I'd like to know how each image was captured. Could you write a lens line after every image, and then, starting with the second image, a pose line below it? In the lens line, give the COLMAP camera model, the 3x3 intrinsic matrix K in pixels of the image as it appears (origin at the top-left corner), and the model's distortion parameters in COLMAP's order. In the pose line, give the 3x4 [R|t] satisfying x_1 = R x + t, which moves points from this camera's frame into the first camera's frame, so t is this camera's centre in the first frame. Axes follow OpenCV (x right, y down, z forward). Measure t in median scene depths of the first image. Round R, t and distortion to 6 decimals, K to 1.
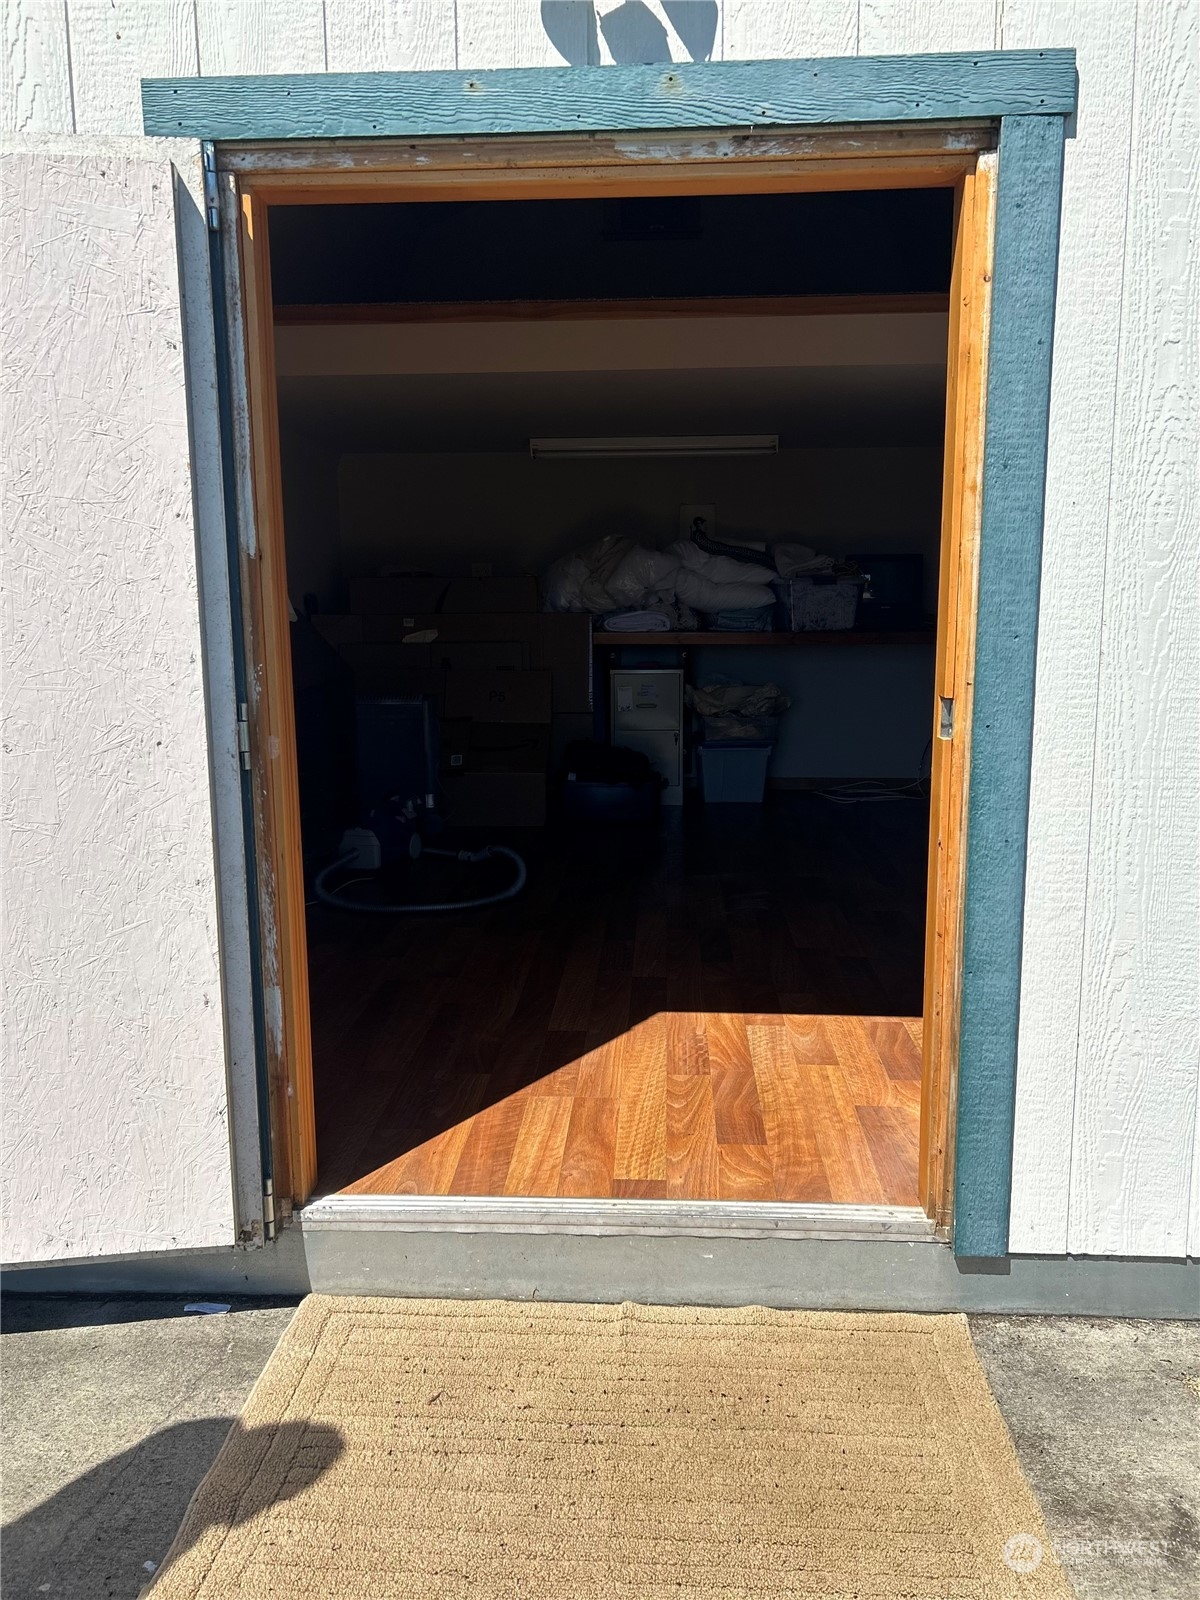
lens RADIAL K [[1200.3, 0, 596.0], [0, 1200.3, 800.7], [0, 0, 1]] dist [0.040933, -0.054944]
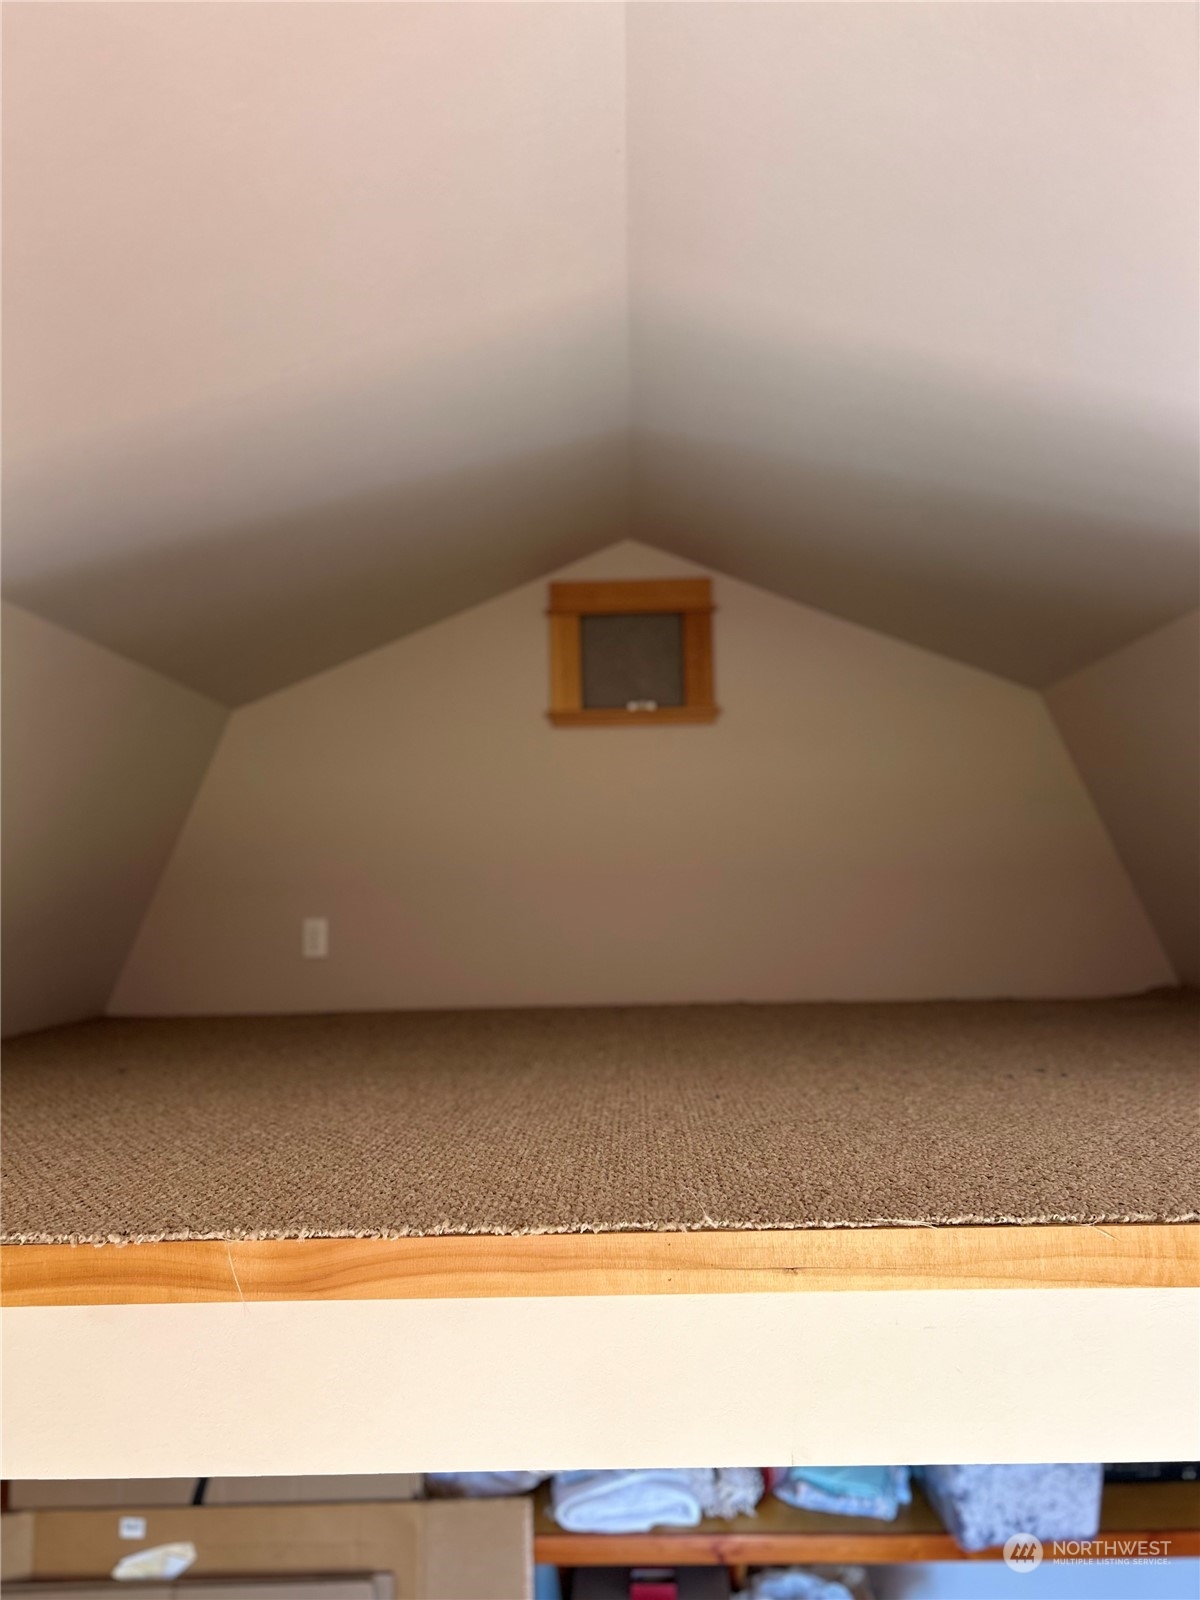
lens RADIAL K [[1200.3, 0, 582.6], [0, 1200.3, 763.6], [0, 0, 1]] dist [0.040933, -0.054944]
pose [[0.999684, -0.008493, 0.023668, 0.009000], [0.014922, 0.957962, -0.286507, -0.328954], [-0.020239, 0.286769, 0.957786, 0.525639]]
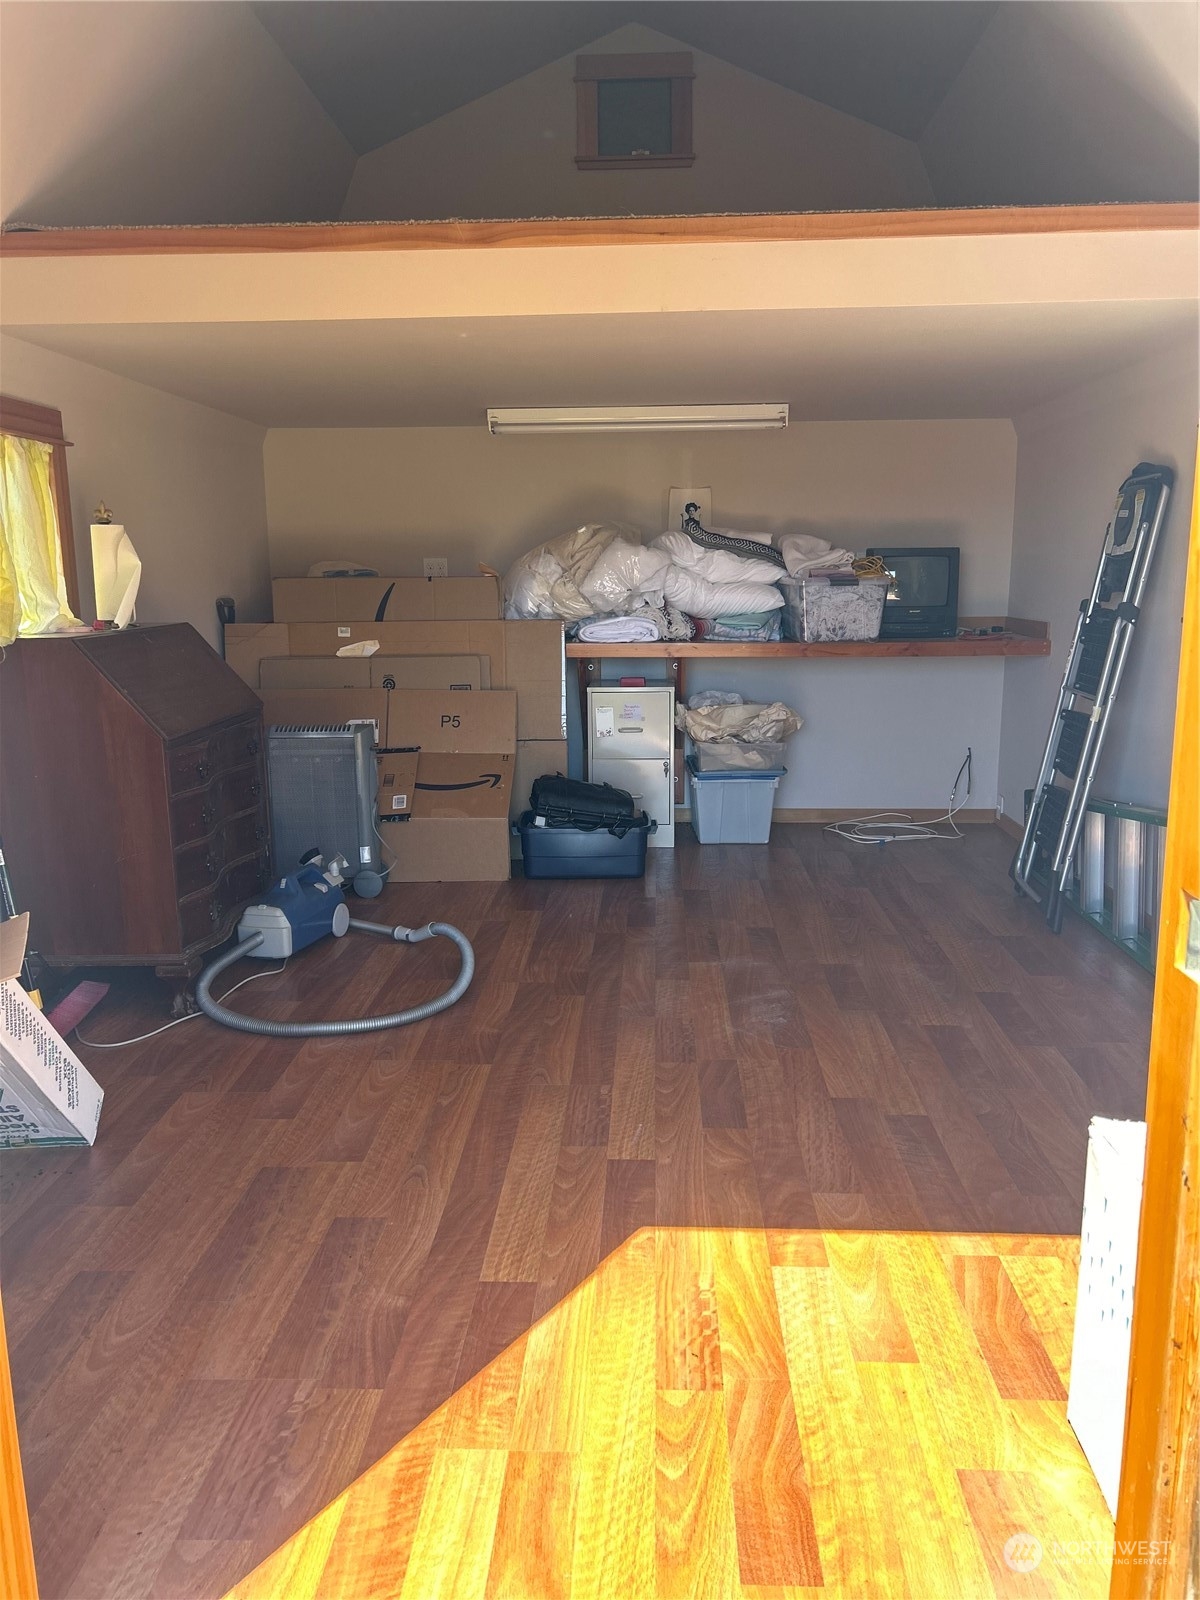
lens RADIAL K [[1200.3, 0, 599.2], [0, 1200.3, 803.3], [0, 0, 1]] dist [0.040933, -0.054944]
pose [[0.999920, -0.004712, 0.011707, 0.011449], [0.004477, 0.999790, 0.019979, -0.050930], [-0.011799, -0.019925, 0.999732, 0.183416]]
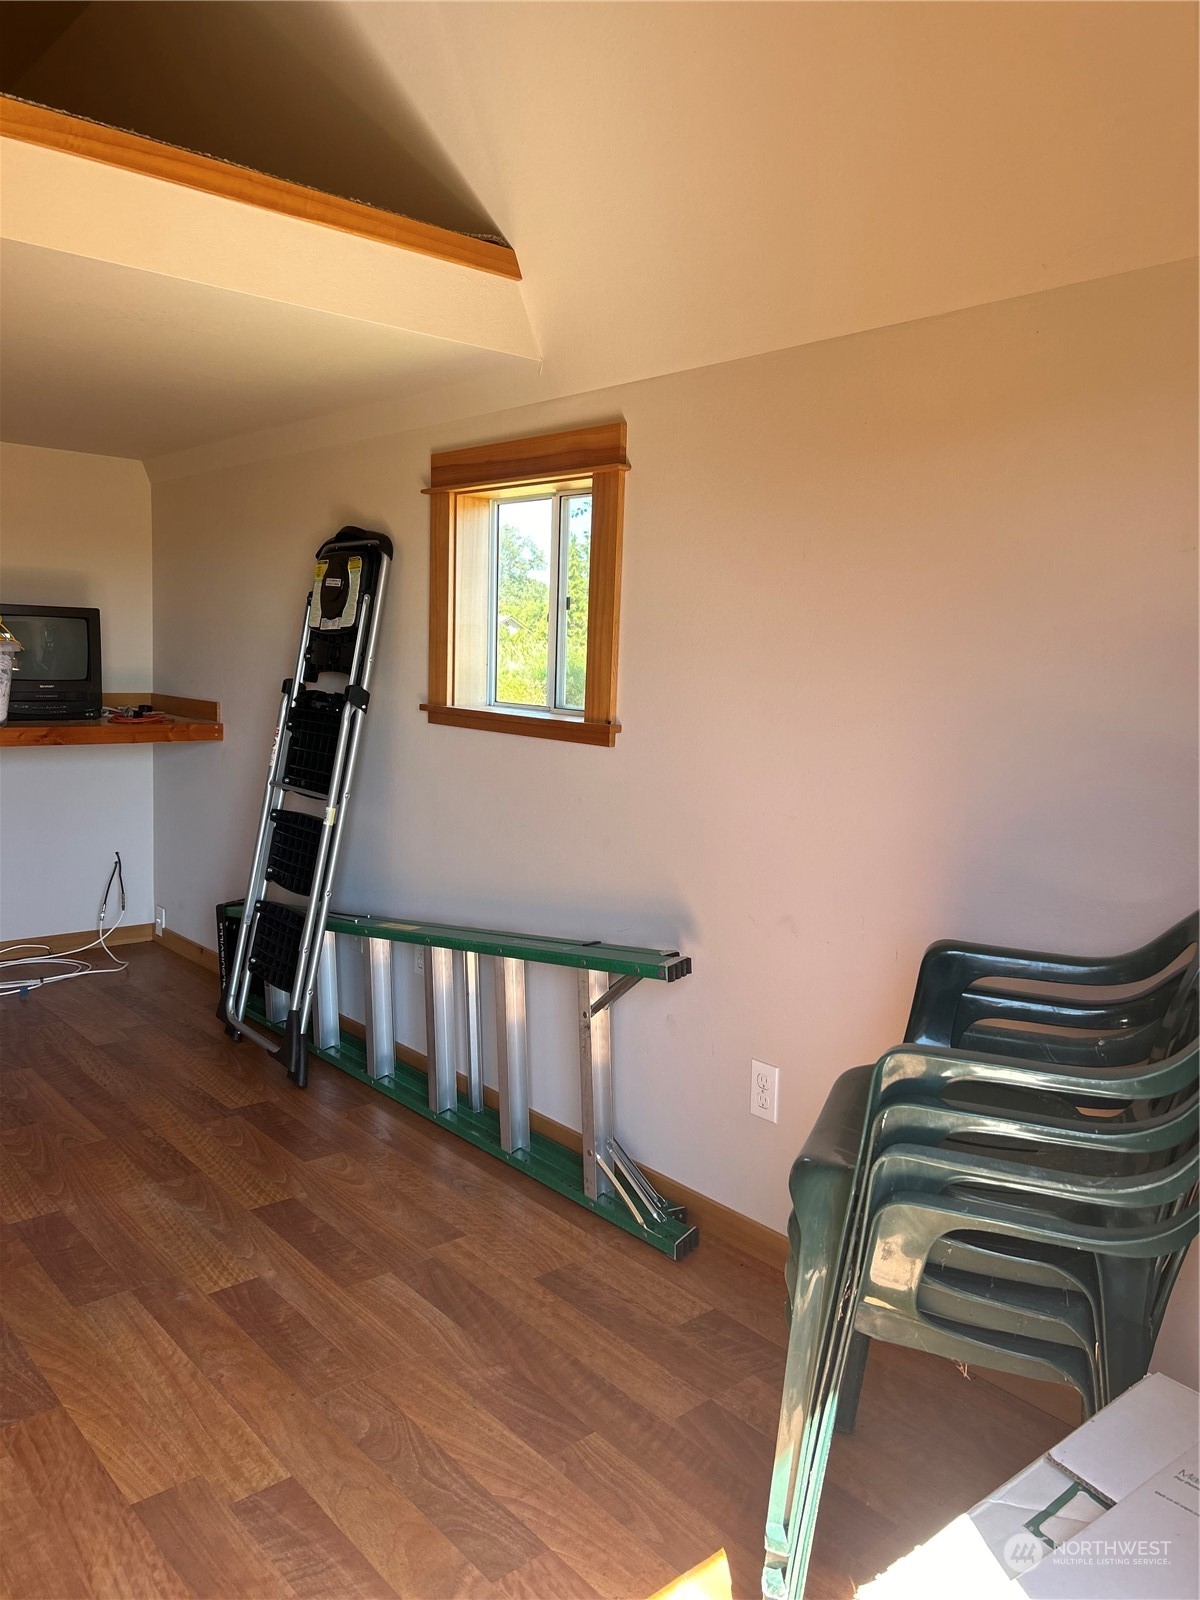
lens RADIAL K [[1200.3, 0, 611.9], [0, 1200.3, 778.1], [0, 0, 1]] dist [0.040933, -0.054944]
pose [[0.707874, -0.044367, 0.704944, -0.006962], [0.081474, 0.996493, -0.019096, -0.084348], [-0.701624, 0.070952, 0.709006, 0.372863]]
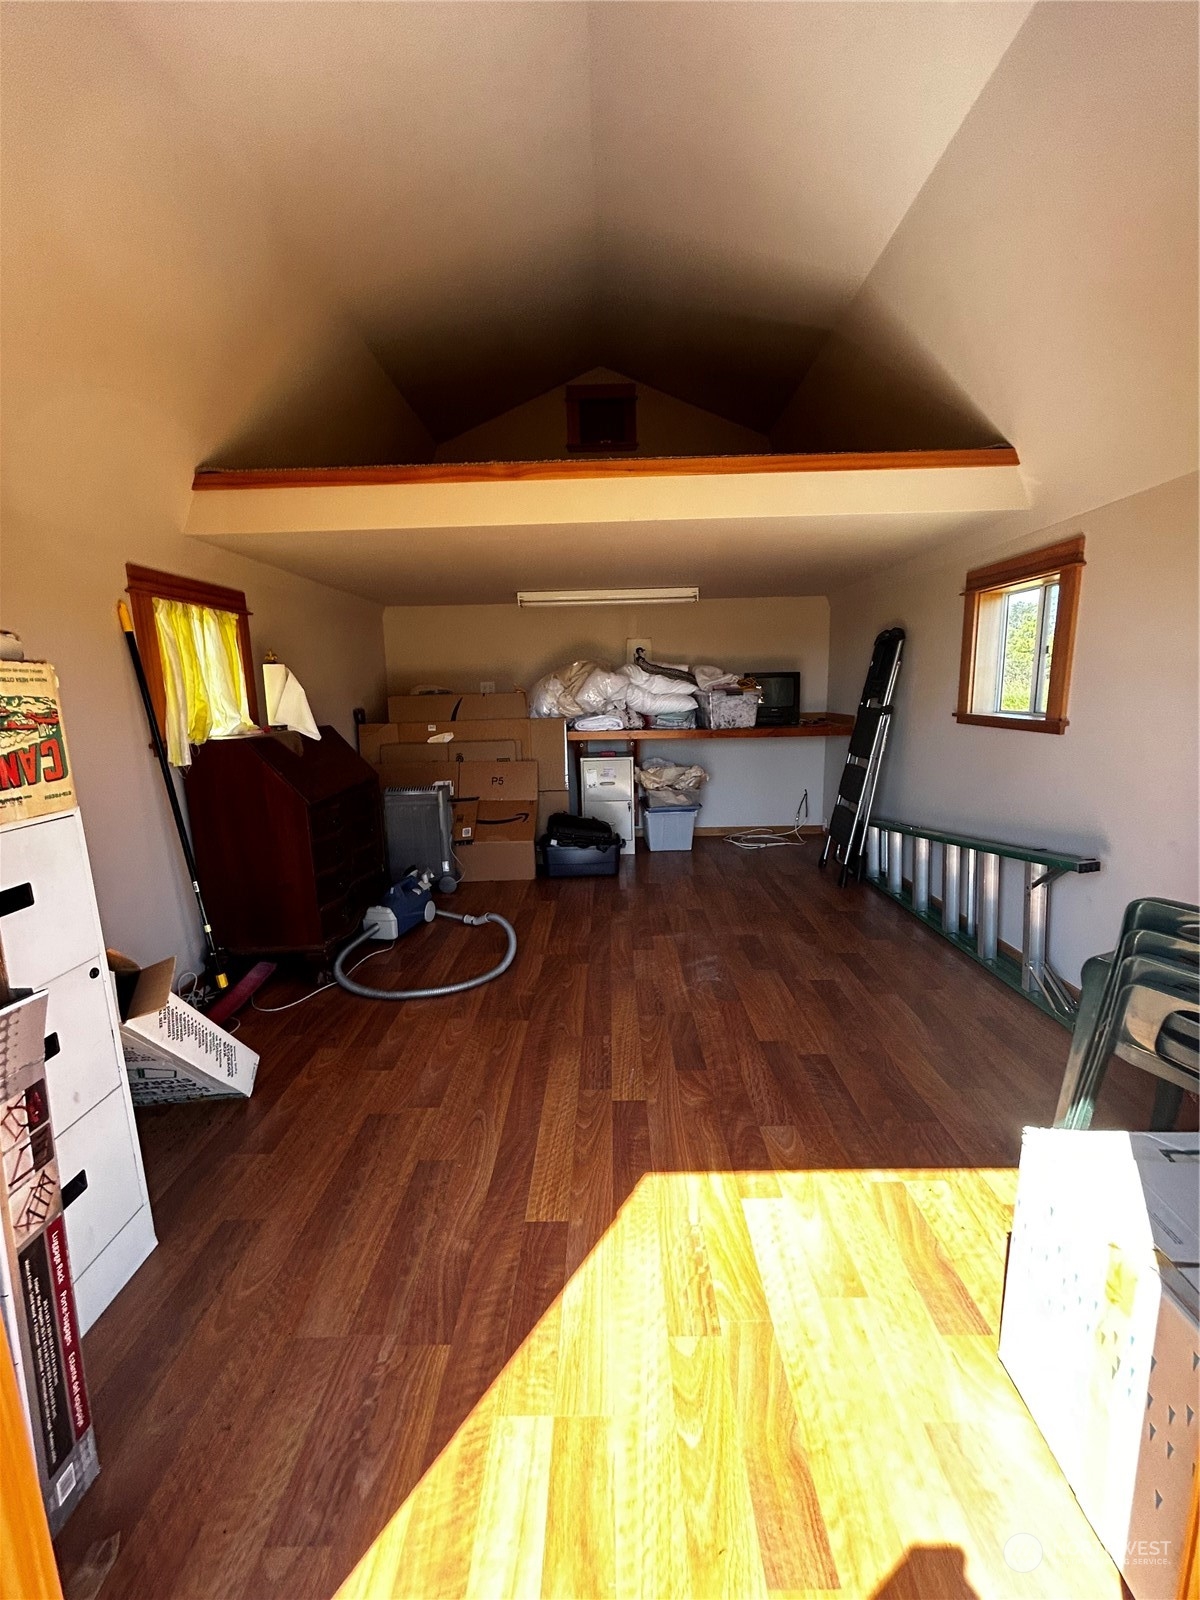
lens RADIAL K [[646.5, 0, 599.8], [0, 646.5, 799.9], [0, 0, 1]] dist [-0.004556, 0.001183]
pose [[0.998792, -0.024561, 0.042551, 0.001614], [0.024550, 0.999698, 0.000769, -0.069782], [-0.042557, 0.000276, 0.999094, 0.289569]]
